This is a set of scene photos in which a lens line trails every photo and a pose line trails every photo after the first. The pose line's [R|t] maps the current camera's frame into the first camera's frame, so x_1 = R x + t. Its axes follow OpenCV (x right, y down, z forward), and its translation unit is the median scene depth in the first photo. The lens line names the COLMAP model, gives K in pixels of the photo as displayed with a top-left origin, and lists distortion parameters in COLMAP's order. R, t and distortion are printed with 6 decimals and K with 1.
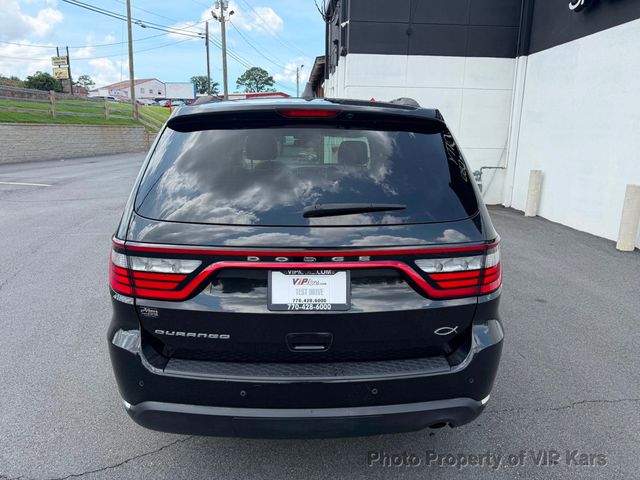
lens RADIAL K [[456.4, 0, 322.2], [0, 456.4, 238.3], [0, 0, 1]] dist [0.055381, -0.080840]
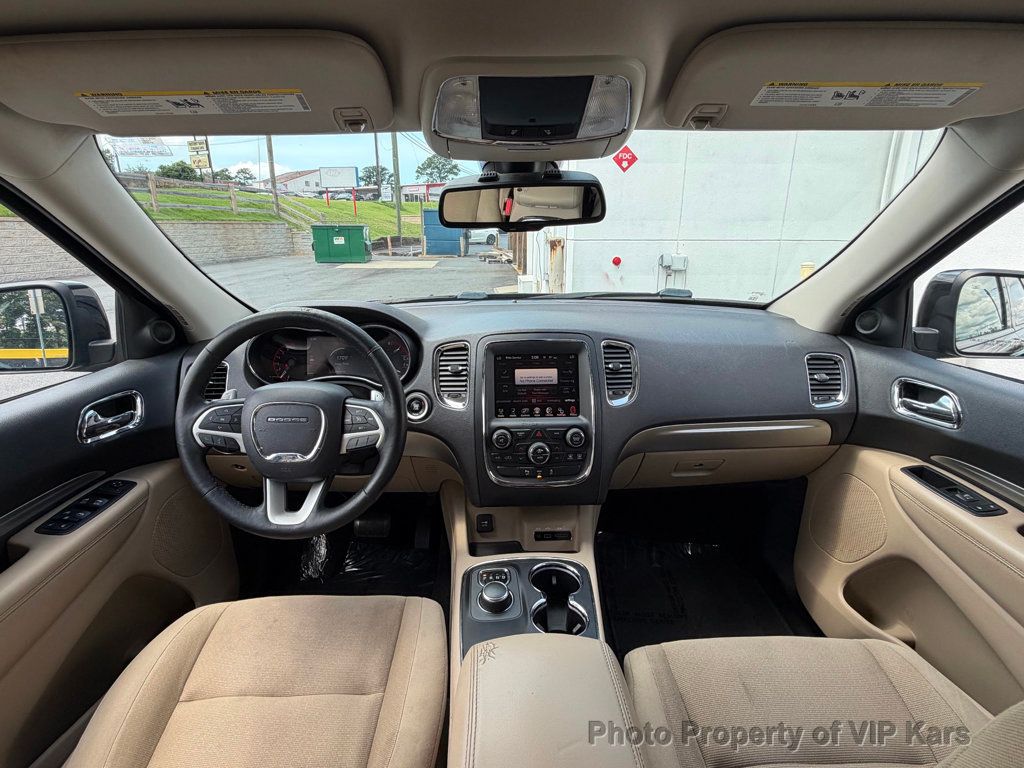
lens RADIAL K [[506.0, 0, 509.3], [0, 506.0, 379.8], [0, 0, 1]] dist [-0.004464, -0.000140]
pose [[0.999770, -0.013656, -0.016563, -0.014948], [0.014650, 0.998002, 0.061459, -0.064131], [0.015691, -0.061687, 0.997972, 0.342859]]
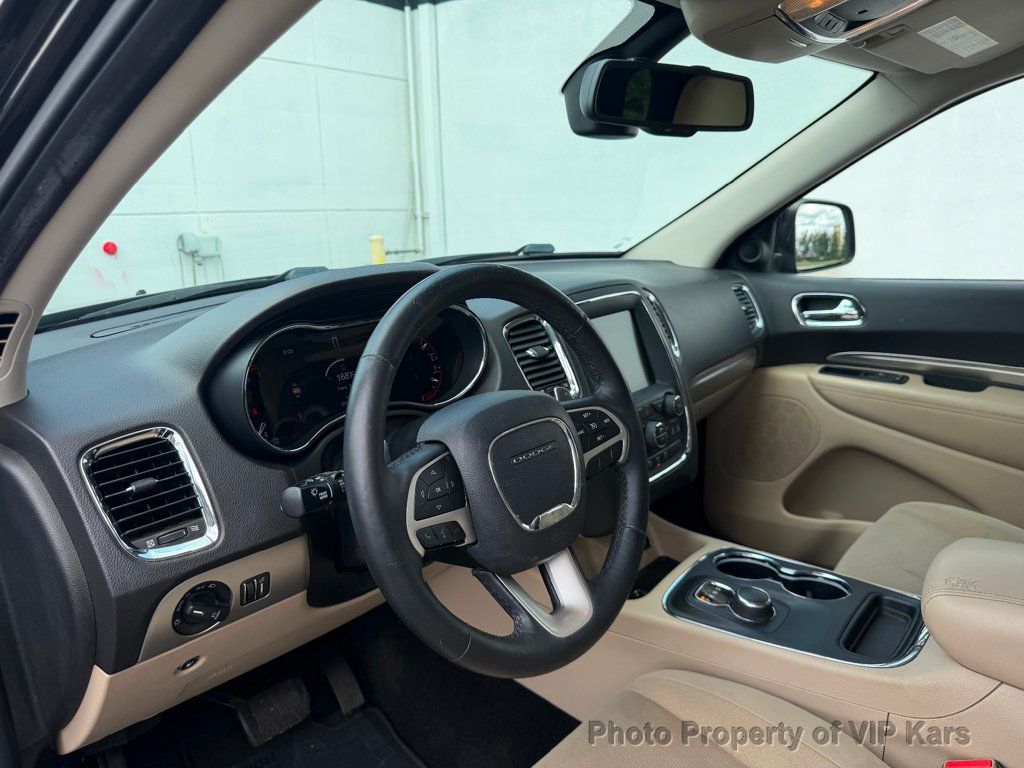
lens RADIAL K [[723.1, 0, 511.1], [0, 723.1, 388.4], [0, 0, 1]] dist [0.030741, -0.038489]
pose [[0.663728, -0.210839, 0.717644, -0.094662], [0.192647, 0.975268, 0.108353, -0.066648], [-0.722740, 0.066335, 0.687929, 0.375441]]
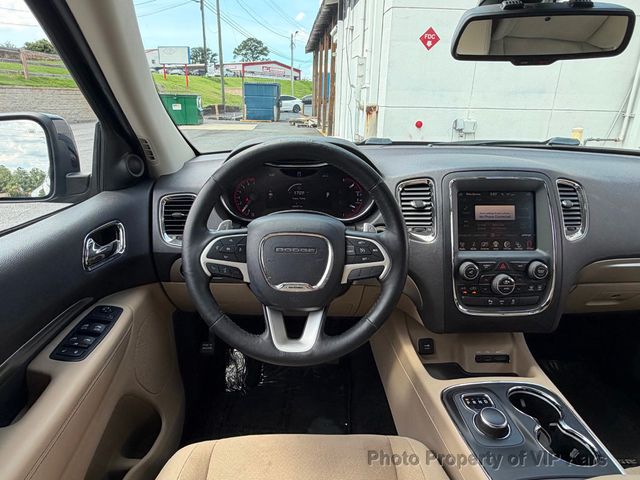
lens RADIAL K [[397.3, 0, 310.3], [0, 397.3, 239.6], [0, 0, 1]] dist [0.000655, 0.001490]
pose [[0.999992, -0.000906, -0.003789, -0.047012], [0.001307, 0.994240, 0.107164, -0.062063], [0.003670, -0.107168, 0.994234, 0.357596]]
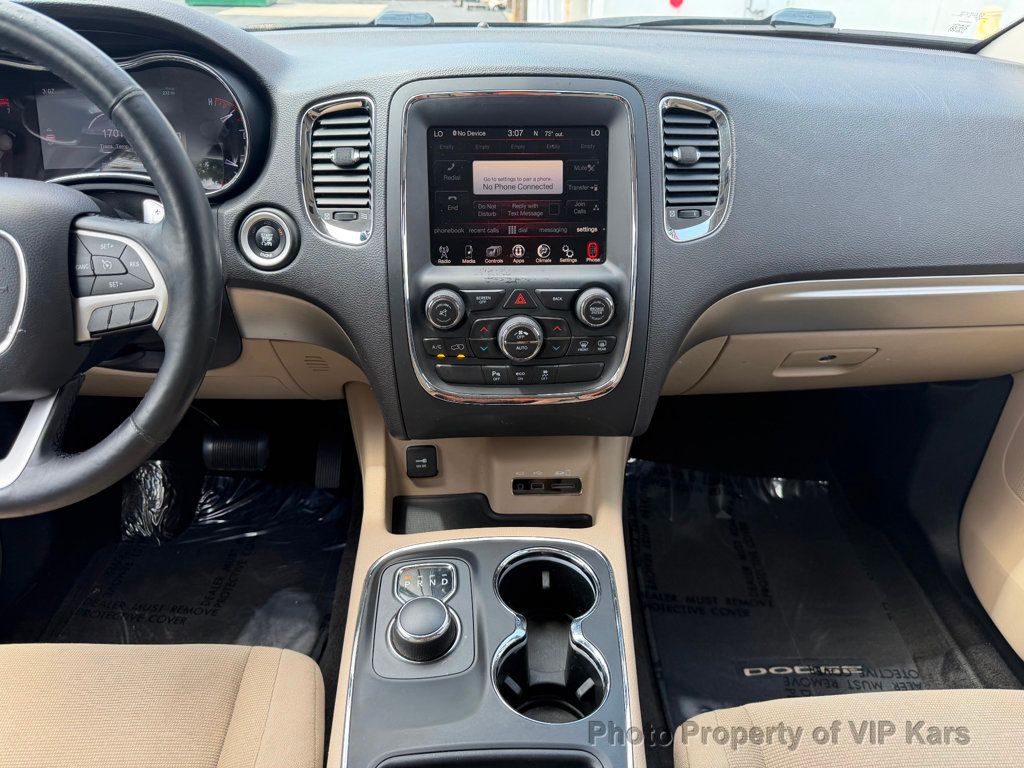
lens RADIAL K [[720.6, 0, 512.2], [0, 720.6, 385.5], [0, 0, 1]] dist [0.139120, -0.251556]
pose [[0.999987, -0.003587, -0.003529, -0.011898], [0.004476, 0.954634, 0.297748, -0.060533], [0.002301, -0.297760, 0.954638, 0.369573]]
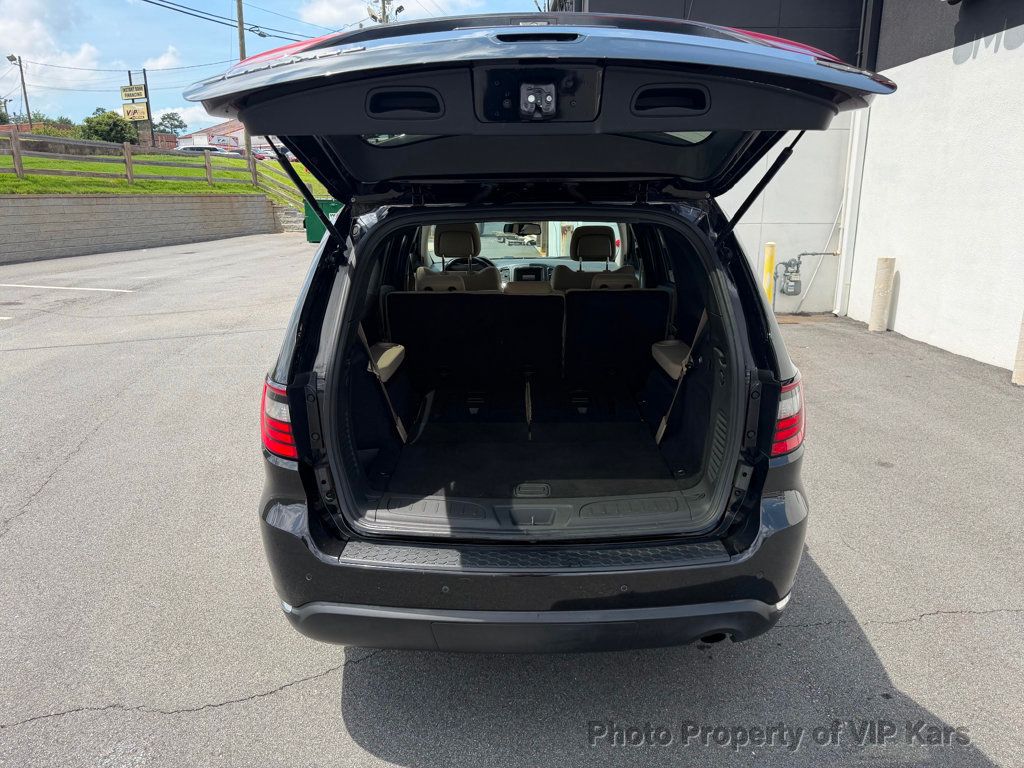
lens RADIAL K [[726.3, 0, 515.8], [0, 726.3, 383.2], [0, 0, 1]] dist [0.053102, -0.056345]
pose [[0.999061, -0.008093, -0.042567, -0.000870], [0.009070, 0.999698, 0.022819, -0.003097], [0.042369, -0.023184, 0.998833, -0.023550]]
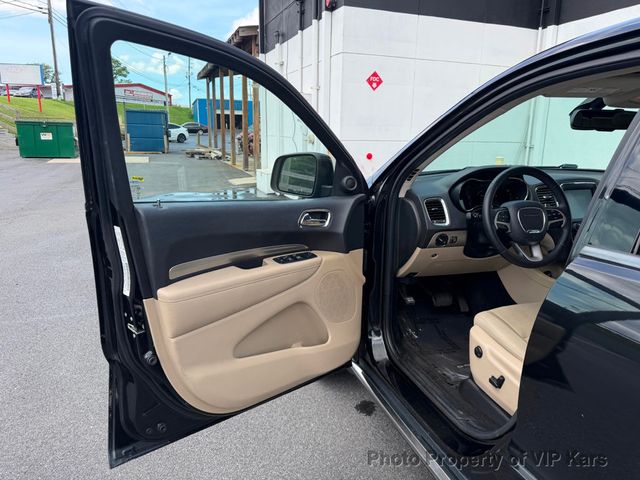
lens RADIAL K [[451.9, 0, 319.4], [0, 451.9, 242.8], [0, 0, 1]] dist [0.030741, -0.038489]
pose [[0.957869, -0.066136, 0.279486, -0.162136], [0.061315, 0.997781, 0.025969, -0.053046], [-0.280584, -0.007739, 0.959798, 0.289784]]
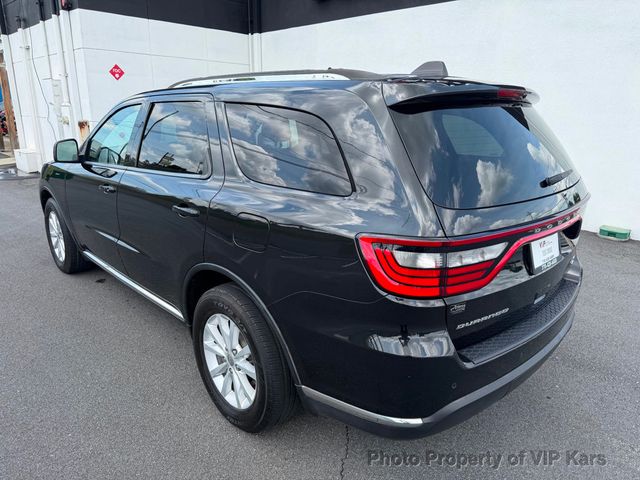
lens RADIAL K [[451.9, 0, 319.4], [0, 451.9, 242.8], [0, 0, 1]] dist [0.030741, -0.038489]
pose [[0.741781, -0.192416, 0.642446, -0.190677], [0.145941, 0.981313, 0.125402, -0.021575], [-0.654570, 0.000738, 0.756001, 0.079456]]
